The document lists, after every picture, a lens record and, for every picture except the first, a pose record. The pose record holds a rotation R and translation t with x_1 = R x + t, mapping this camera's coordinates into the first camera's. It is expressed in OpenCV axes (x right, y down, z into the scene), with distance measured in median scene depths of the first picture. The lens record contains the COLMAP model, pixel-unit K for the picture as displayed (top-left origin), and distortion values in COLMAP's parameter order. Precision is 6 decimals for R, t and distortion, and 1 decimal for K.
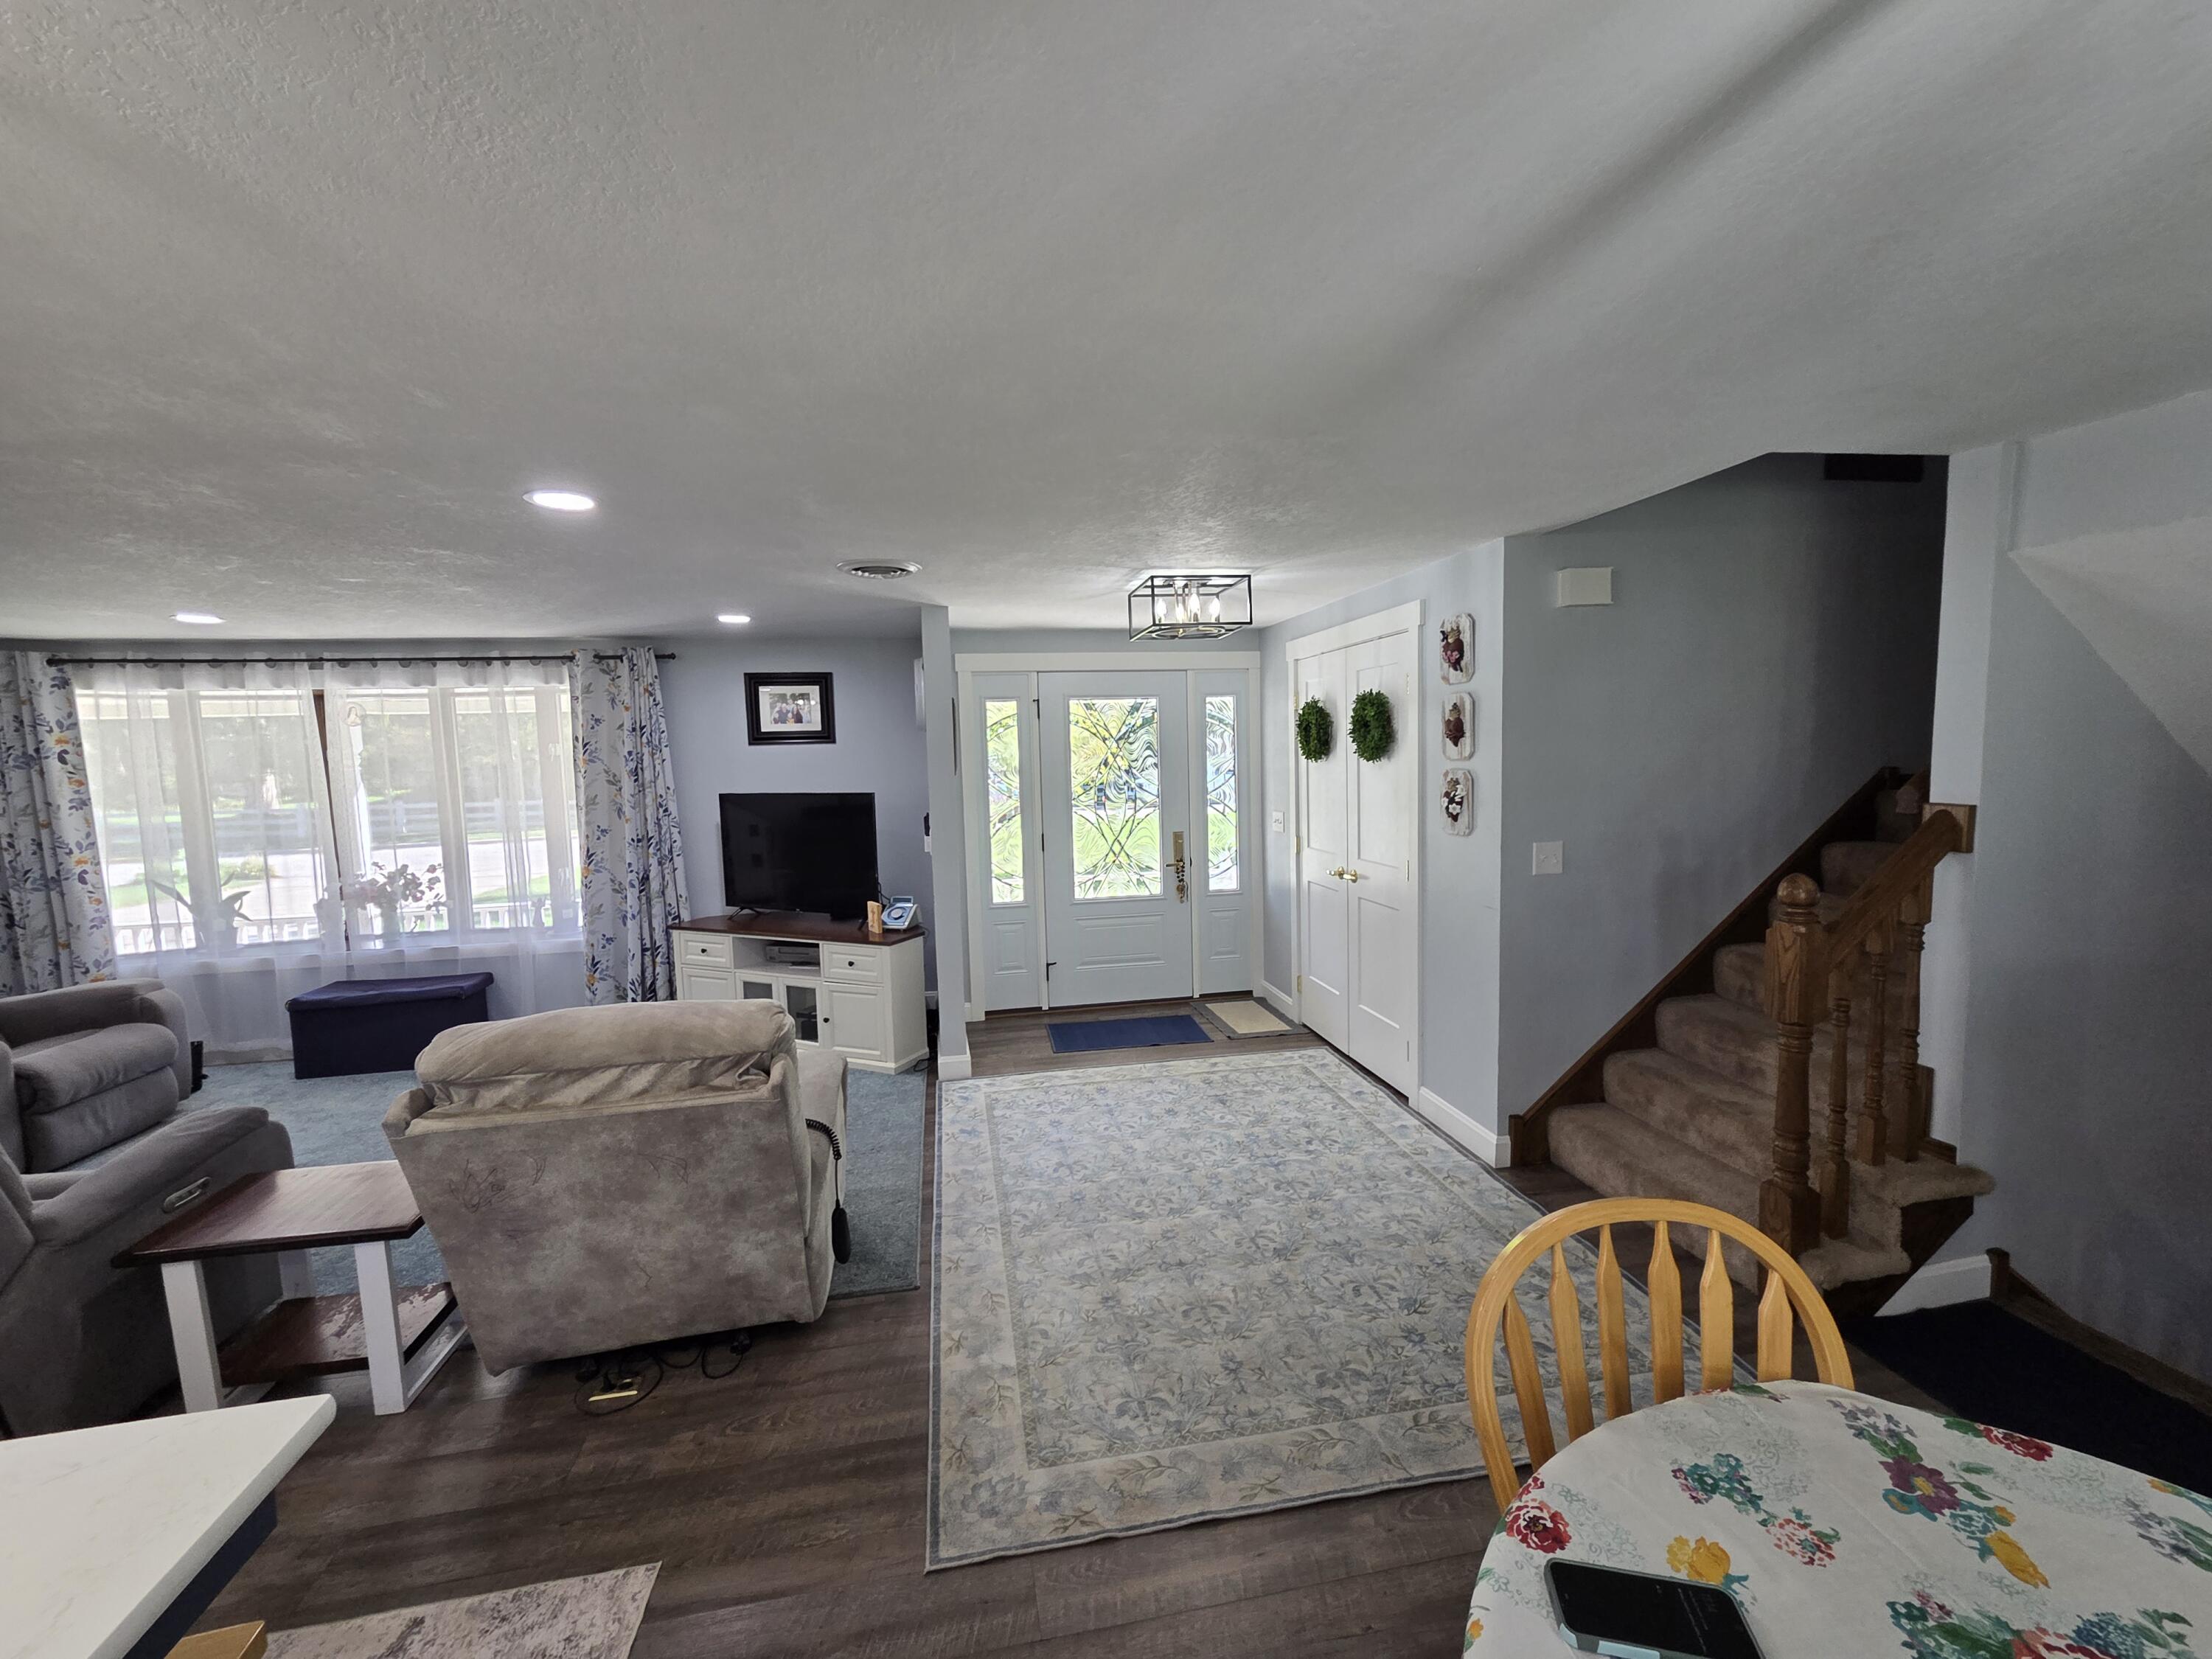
lens RADIAL K [[913.2, 0, 1104.8], [0, 913.2, 842.2], [0, 0, 1]] dist [-0.001842, 0.001207]
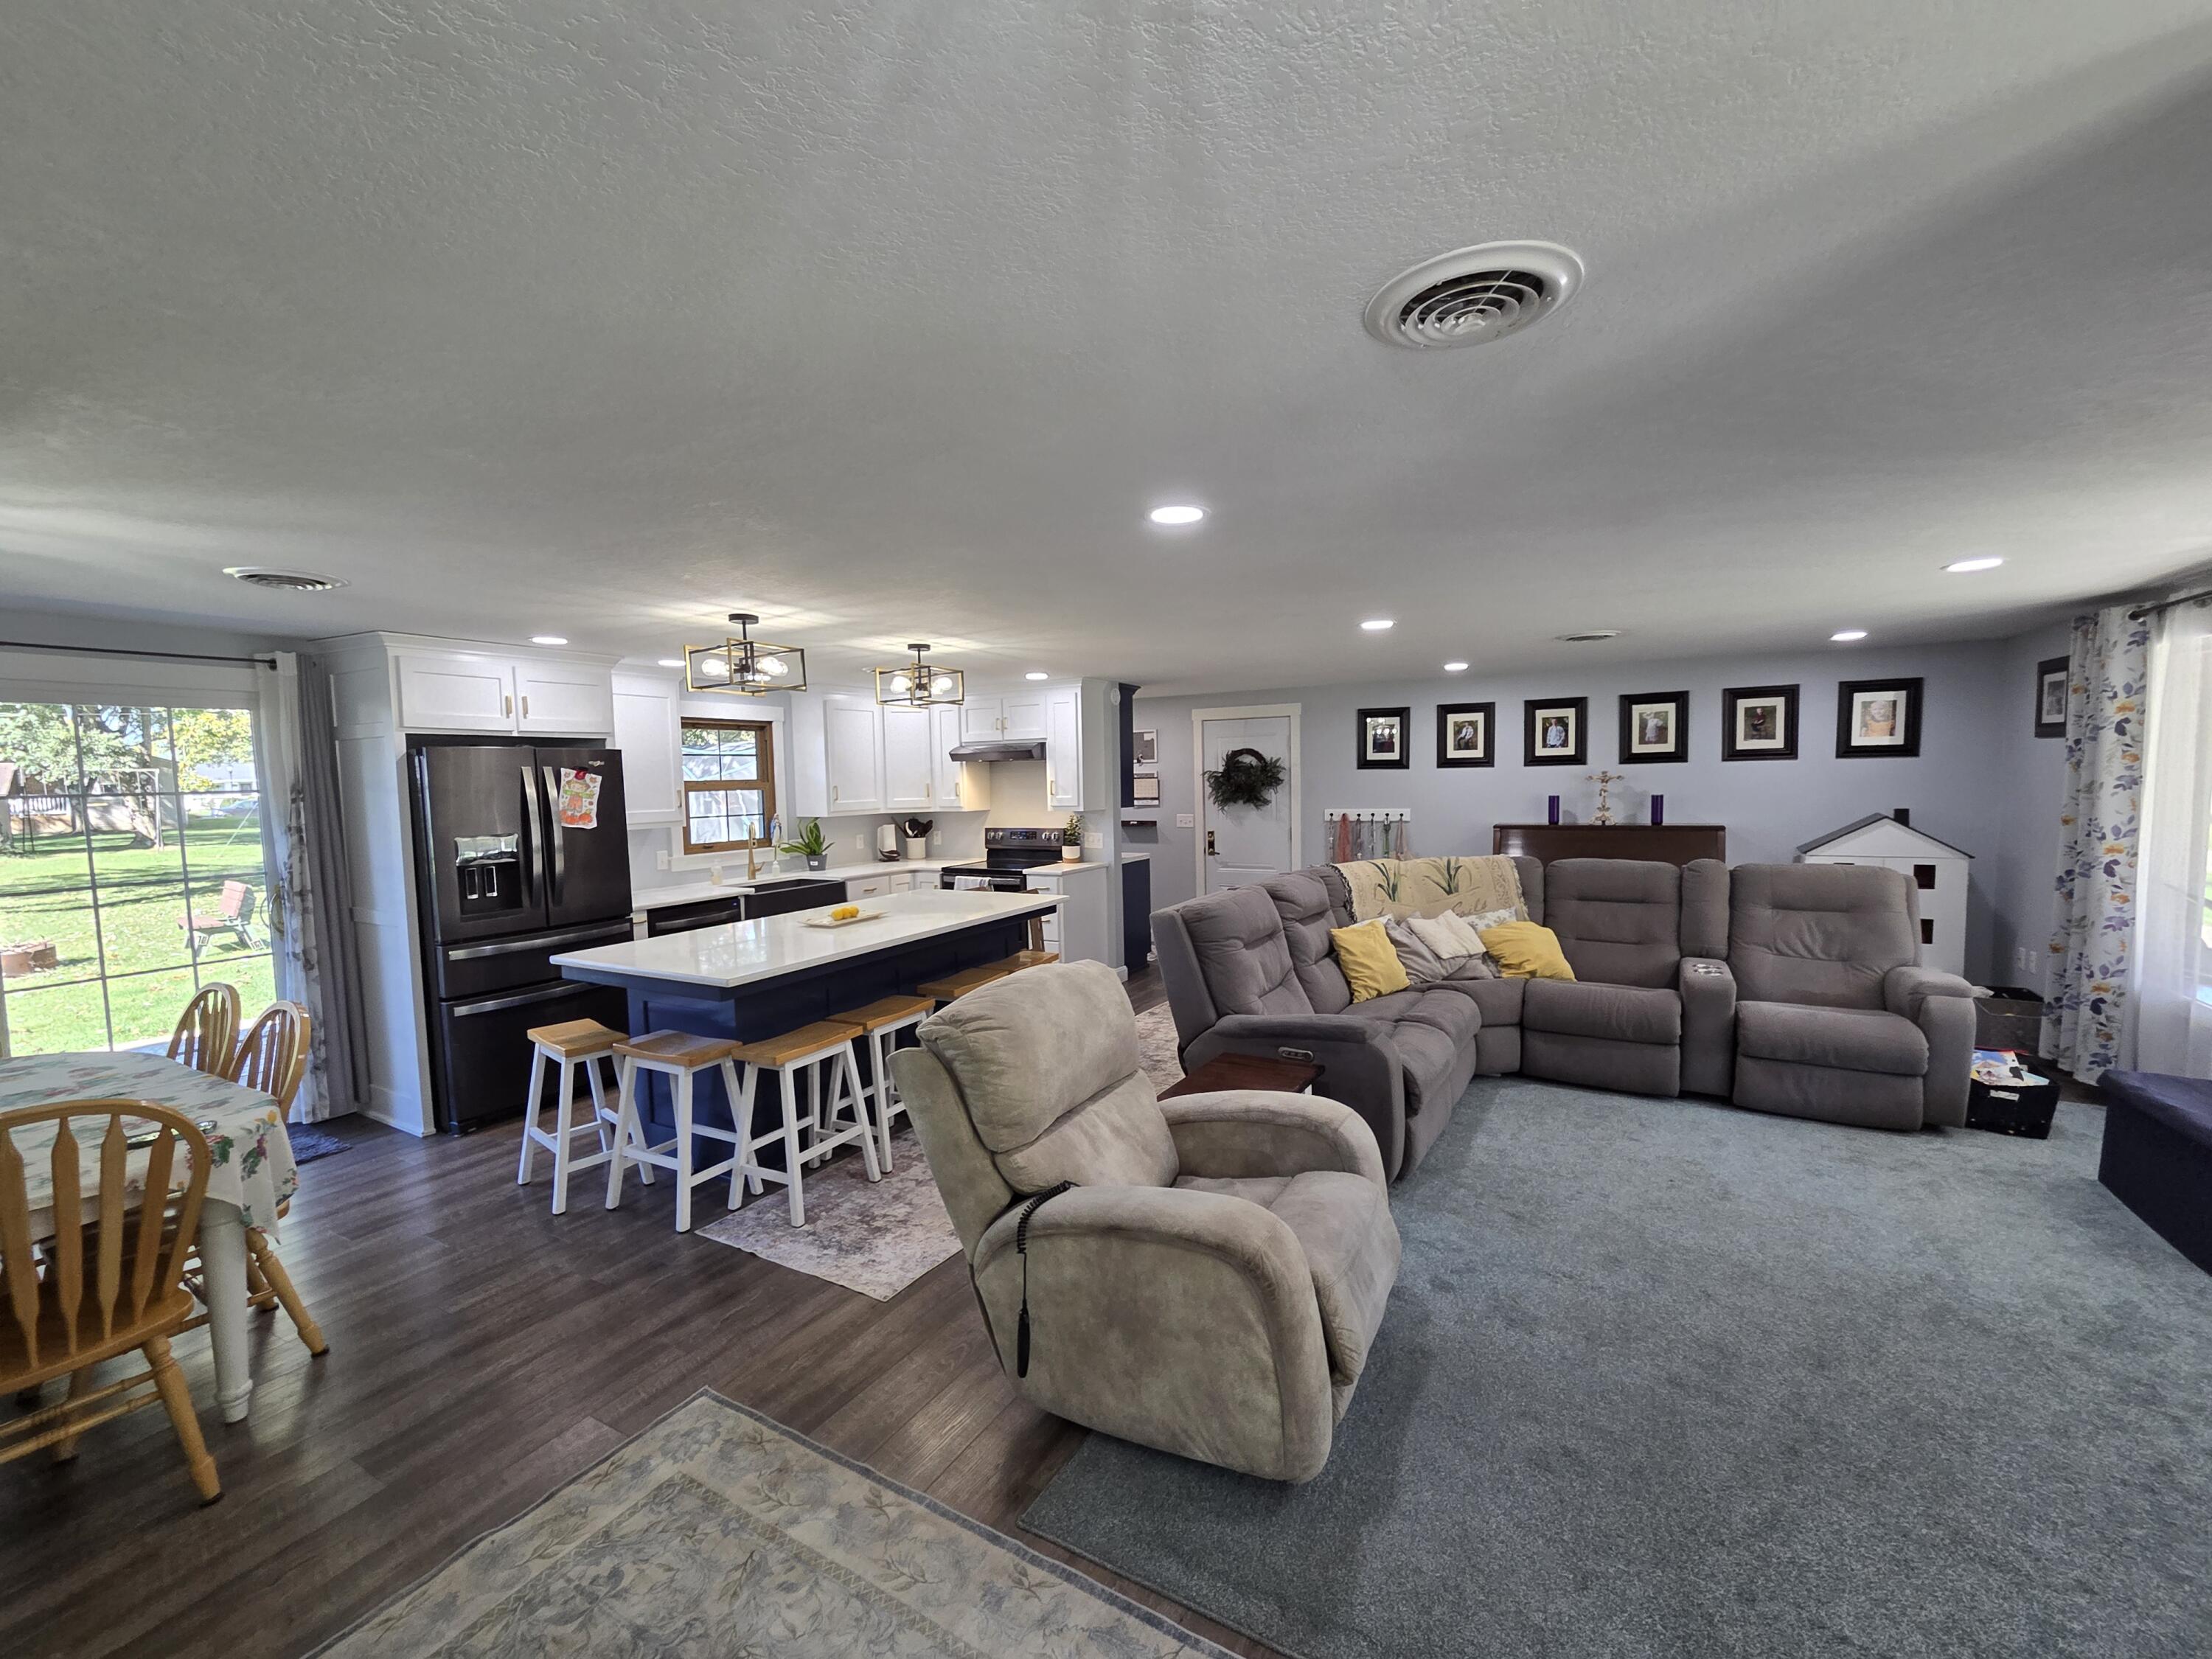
lens RADIAL K [[913.2, 0, 1104.8], [0, 913.2, 842.2], [0, 0, 1]] dist [-0.001842, 0.001207]
pose [[-0.650410, 0.096000, -0.753492, 0.136853], [-0.036685, 0.986854, 0.157397, -0.086392], [0.758697, 0.130015, -0.638338, 0.837635]]
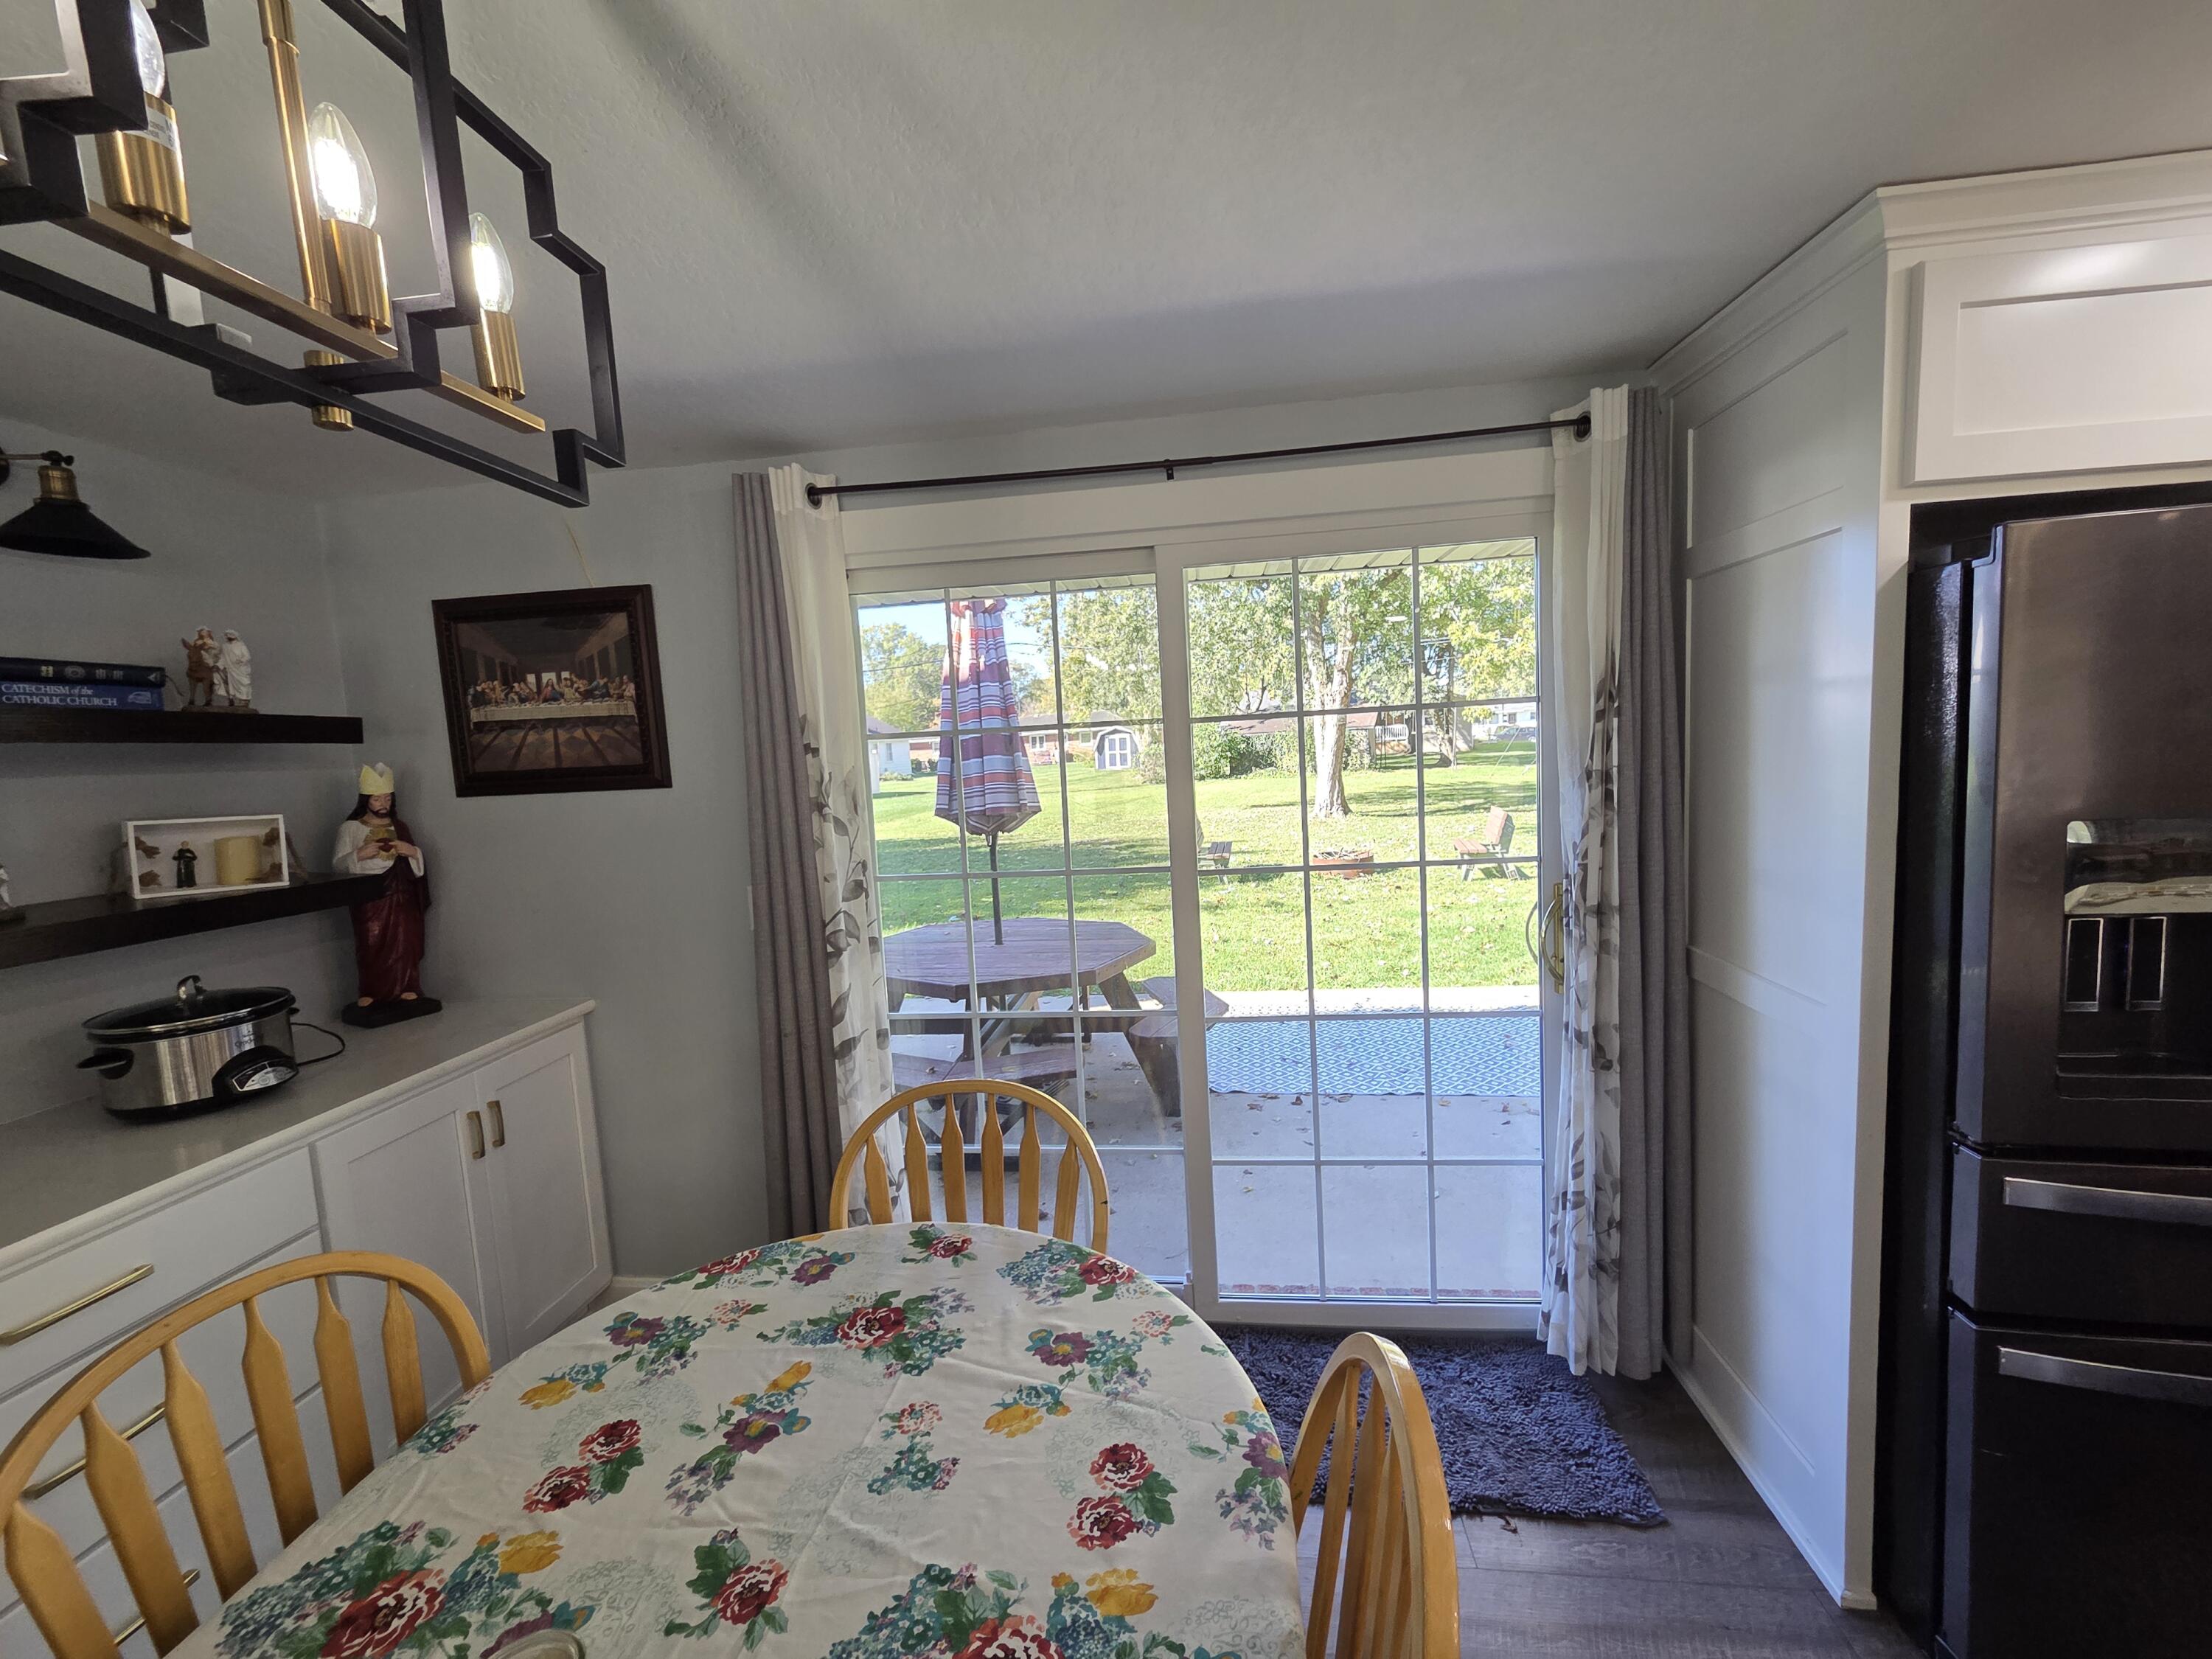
lens RADIAL K [[906.6, 0, 1097.7], [0, 906.6, 832.9], [0, 0, 1]] dist [-0.000945, 0.000109]
pose [[-0.946488, 0.046763, 0.319333, 0.064088], [0.109338, 0.977397, 0.180943, -0.003956], [-0.303653, 0.206175, -0.930208, 0.123037]]
